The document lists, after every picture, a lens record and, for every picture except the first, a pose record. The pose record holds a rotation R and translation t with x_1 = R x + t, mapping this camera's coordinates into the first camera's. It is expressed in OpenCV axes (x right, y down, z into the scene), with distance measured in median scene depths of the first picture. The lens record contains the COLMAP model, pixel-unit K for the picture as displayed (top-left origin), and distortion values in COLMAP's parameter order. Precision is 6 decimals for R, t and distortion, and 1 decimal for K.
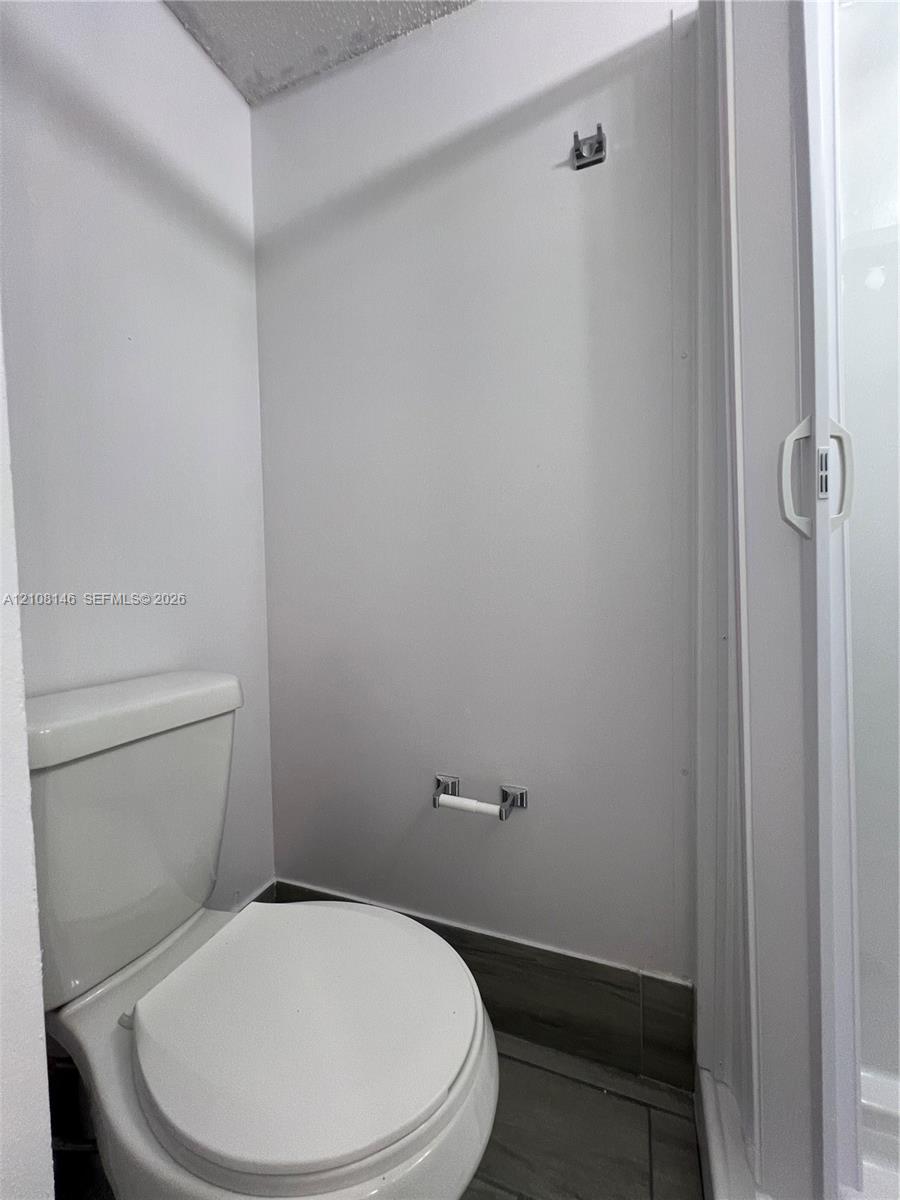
lens RADIAL K [[482.8, 0, 455.0], [0, 482.8, 599.7], [0, 0, 1]] dist [0.000690, 0.000090]
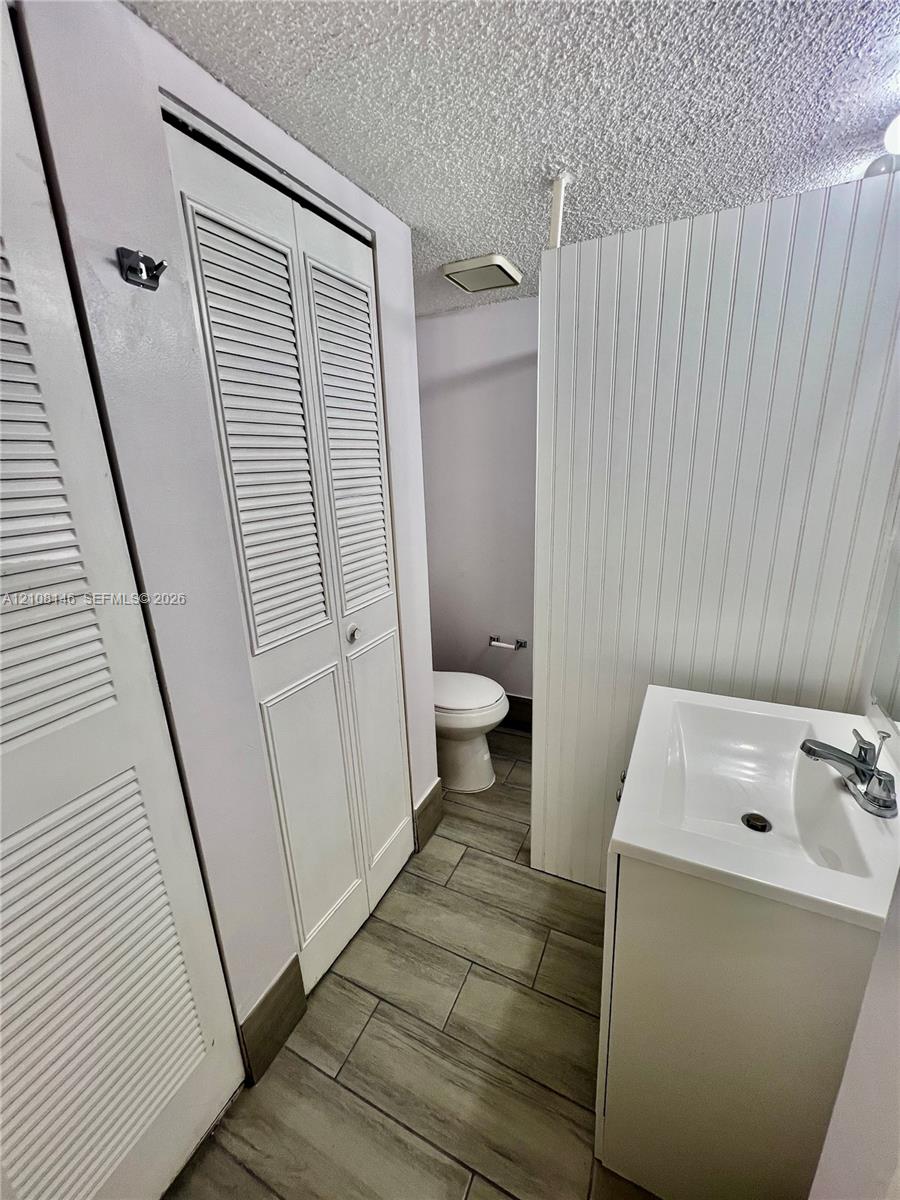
lens RADIAL K [[482.8, 0, 452.4], [0, 482.8, 598.7], [0, 0, 1]] dist [0.000690, 0.000090]
pose [[0.995542, 0.005381, -0.094170, -0.000507], [0.018828, 0.966940, 0.254306, -0.466883], [0.092425, -0.254946, 0.962528, -1.412896]]
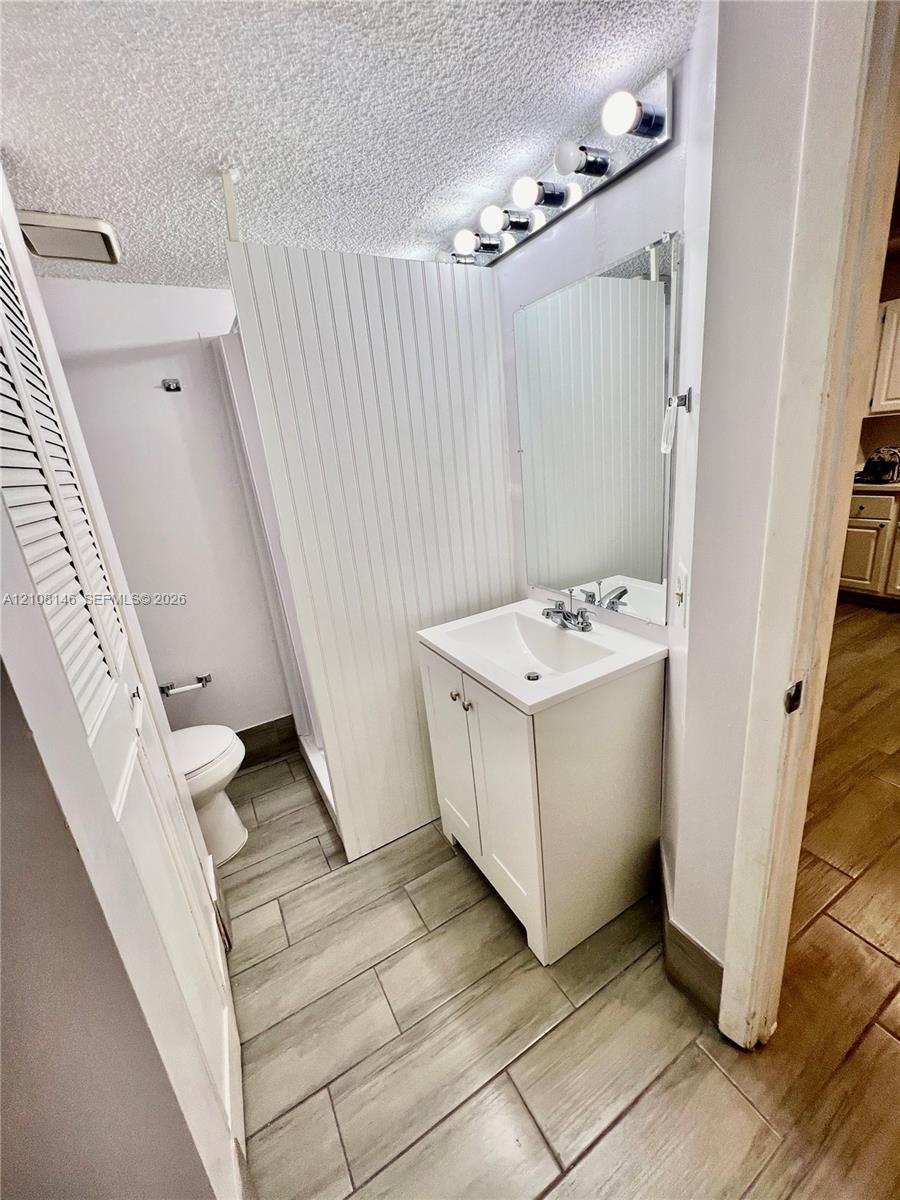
lens RADIAL K [[482.8, 0, 454.8], [0, 482.8, 599.0], [0, 0, 1]] dist [0.000690, 0.000090]
pose [[0.633319, -0.273482, 0.723957, -0.660786], [0.104514, 0.957133, 0.270136, -0.419239], [-0.766801, -0.095419, 0.634753, -1.258052]]
